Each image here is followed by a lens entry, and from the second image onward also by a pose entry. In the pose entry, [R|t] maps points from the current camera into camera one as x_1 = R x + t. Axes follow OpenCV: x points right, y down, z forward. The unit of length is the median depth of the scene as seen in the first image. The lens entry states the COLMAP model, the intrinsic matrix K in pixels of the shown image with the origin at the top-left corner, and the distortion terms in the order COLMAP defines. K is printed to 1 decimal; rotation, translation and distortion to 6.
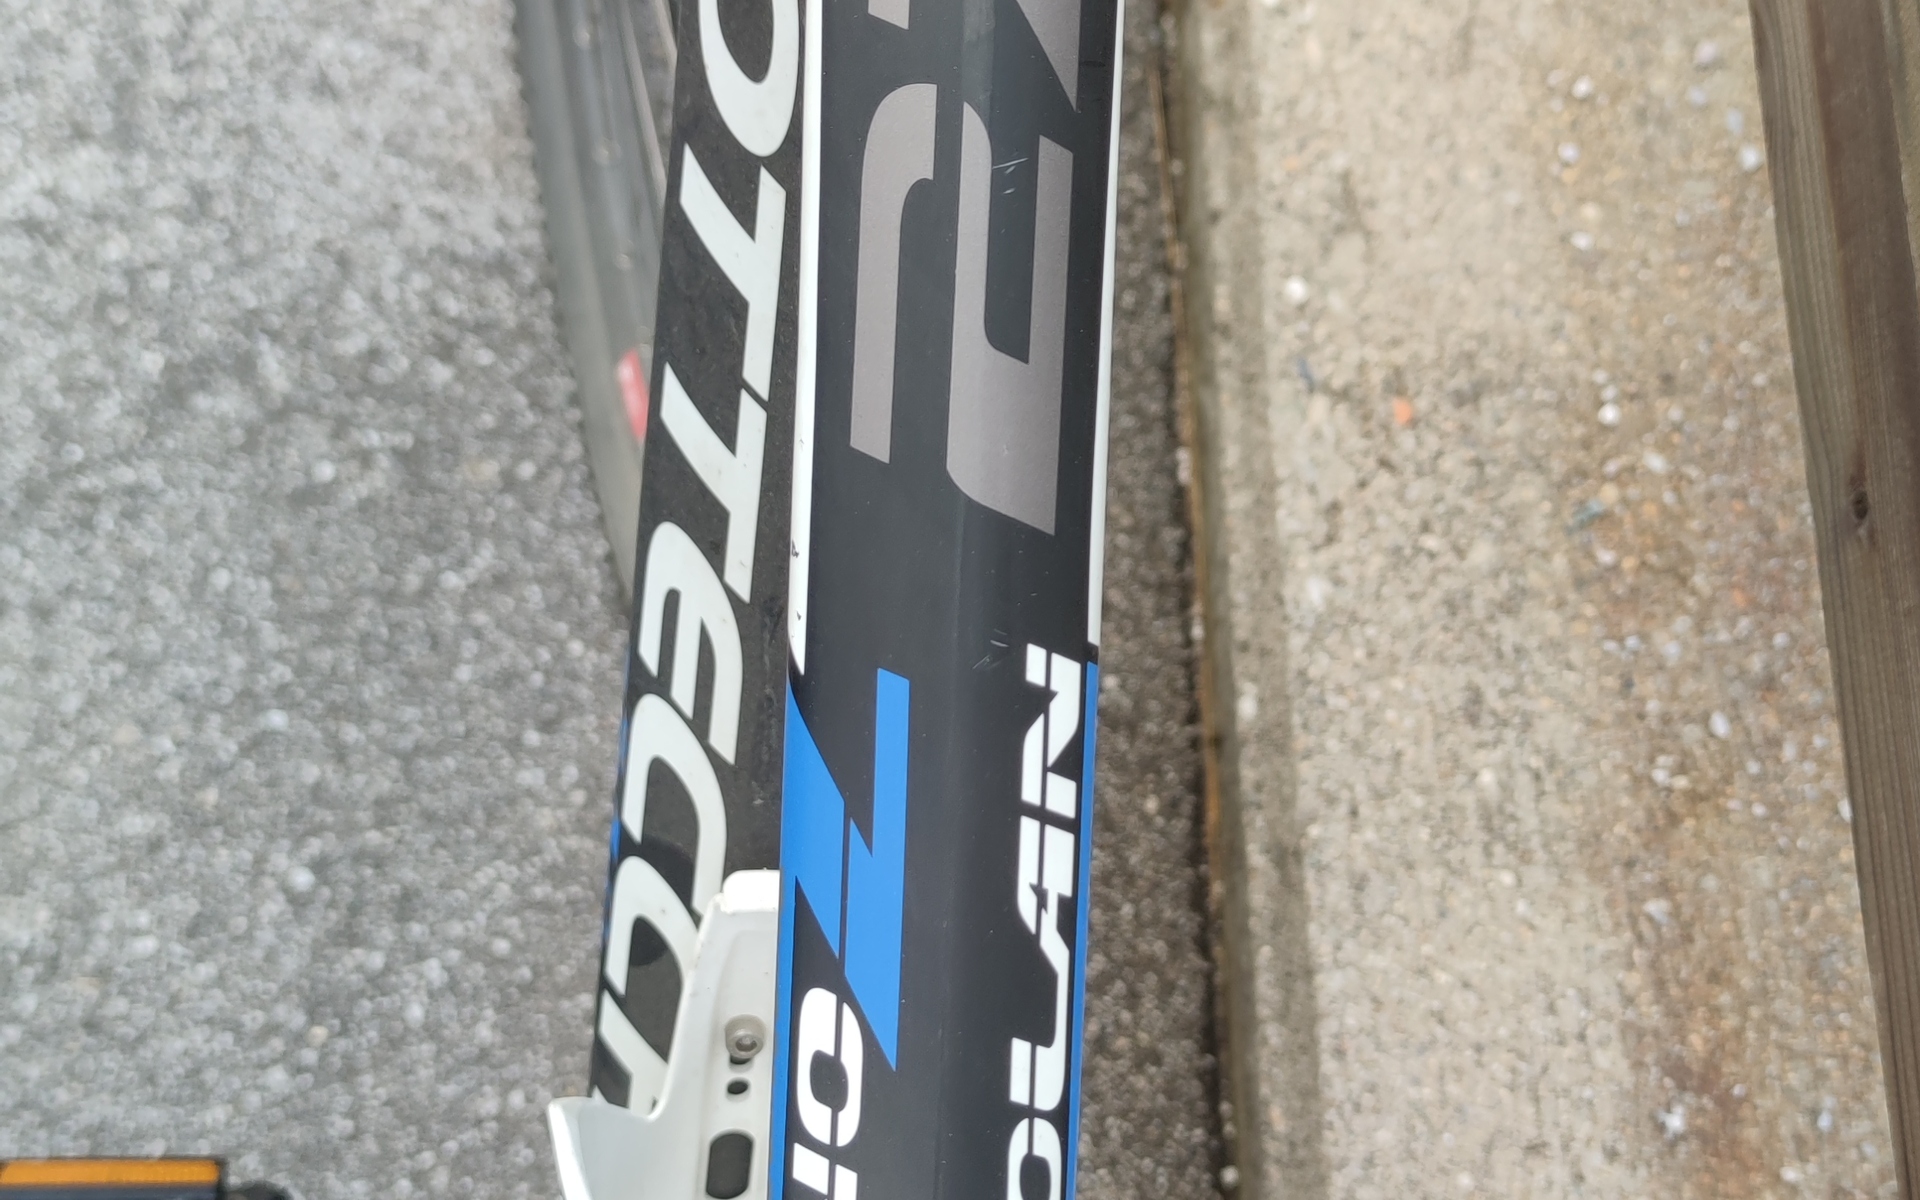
lens RADIAL K [[3187.2, 0, 960.0], [0, 3187.2, 600.0], [0, 0, 1]] dist [0.192175, -0.001501]
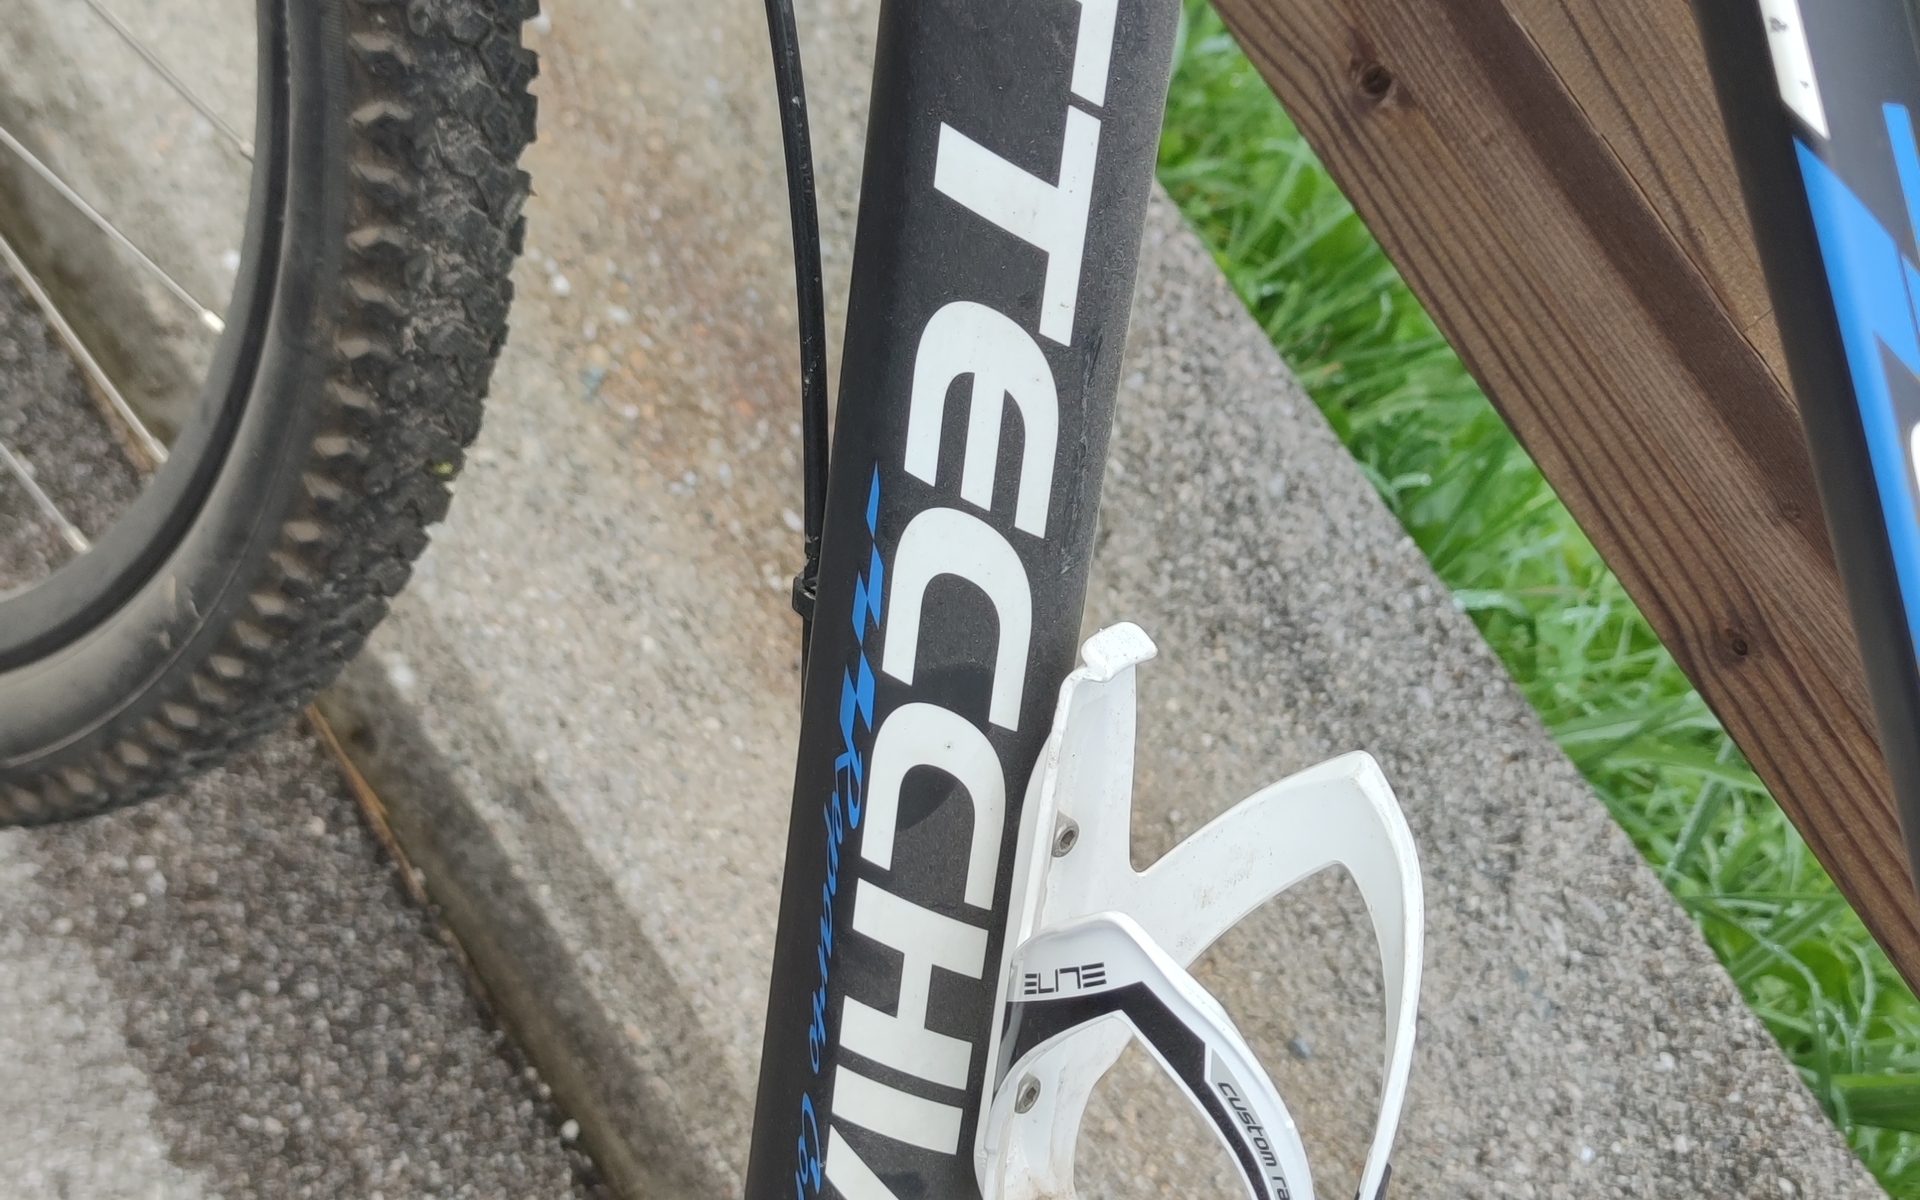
lens RADIAL K [[3181.3, 0, 965.6], [0, 3181.3, 638.4], [0, 0, 1]] dist [0.326789, -1.638642]
pose [[0.734868, -0.371038, 0.567715, -0.325910], [0.380174, 0.918561, 0.108228, -0.016725], [-0.561637, 0.136297, 0.816080, 0.122375]]
